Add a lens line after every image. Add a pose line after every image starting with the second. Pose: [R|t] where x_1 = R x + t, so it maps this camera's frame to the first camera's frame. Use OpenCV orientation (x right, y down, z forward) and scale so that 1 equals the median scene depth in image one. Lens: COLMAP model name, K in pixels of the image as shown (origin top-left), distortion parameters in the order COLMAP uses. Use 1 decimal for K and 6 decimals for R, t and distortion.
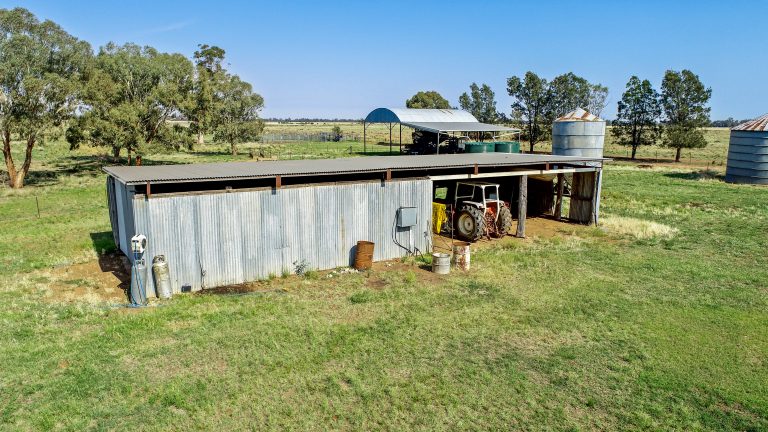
lens RADIAL K [[505.3, 0, 384.0], [0, 505.3, 216.0], [0, 0, 1]] dist [-0.001800, 0.001225]
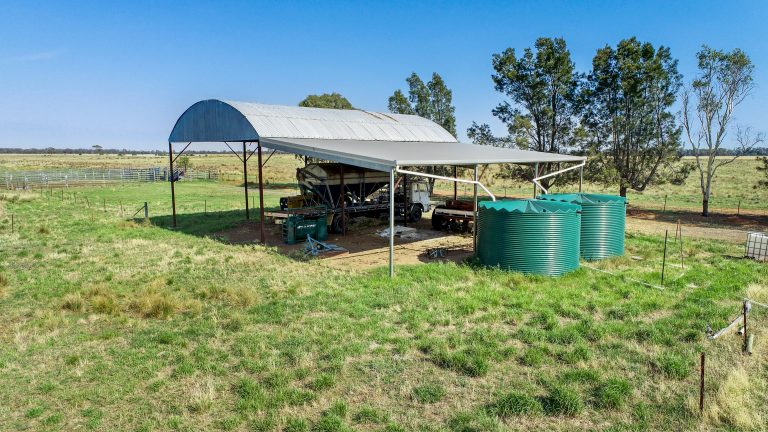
lens RADIAL K [[505.3, 0, 384.0], [0, 505.3, 216.0], [0, 0, 1]] dist [-0.001800, 0.001225]
pose [[0.979730, -0.027616, 0.198409, 0.038255], [0.038105, 0.998060, -0.049244, -0.094614], [-0.196664, 0.055806, 0.978882, 0.544217]]
